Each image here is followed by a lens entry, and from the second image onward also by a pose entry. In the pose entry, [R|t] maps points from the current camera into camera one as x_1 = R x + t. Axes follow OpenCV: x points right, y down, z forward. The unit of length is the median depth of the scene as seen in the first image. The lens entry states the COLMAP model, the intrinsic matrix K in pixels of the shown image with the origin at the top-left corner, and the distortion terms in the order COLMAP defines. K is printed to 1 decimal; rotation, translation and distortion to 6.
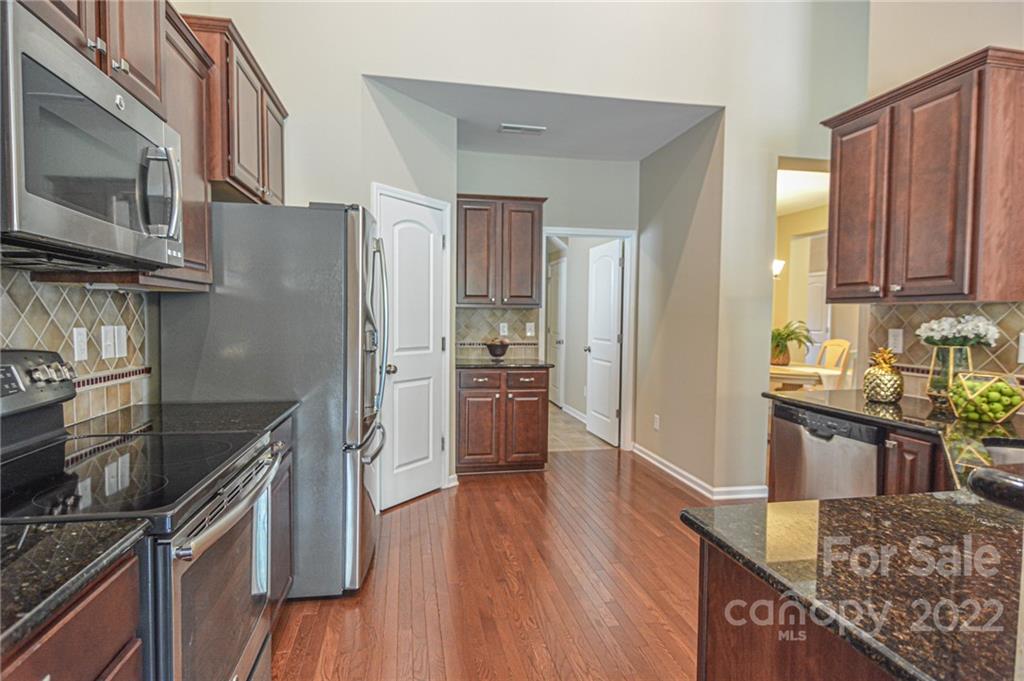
lens RADIAL K [[546.8, 0, 512.6], [0, 546.8, 337.3], [0, 0, 1]] dist [0.006165, -0.007595]
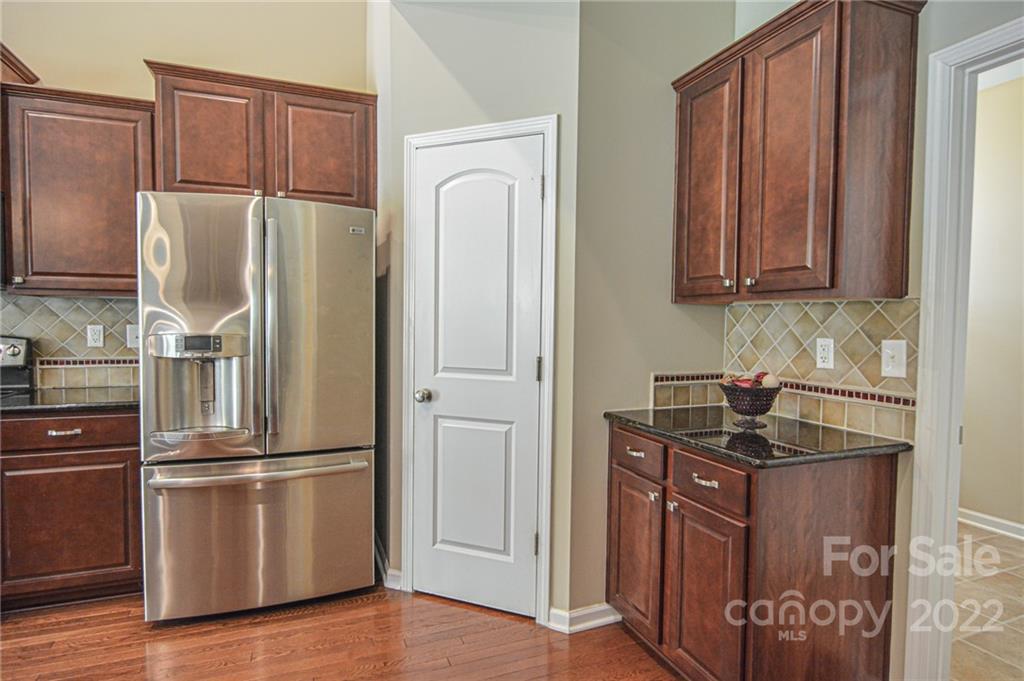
lens RADIAL K [[546.8, 0, 505.9], [0, 546.8, 341.1], [0, 0, 1]] dist [0.006165, -0.007595]
pose [[0.186719, 0.023689, -0.982128, 0.358889], [-0.048259, 0.998724, 0.014914, -0.019842], [0.981227, 0.044611, 0.187624, 0.722945]]
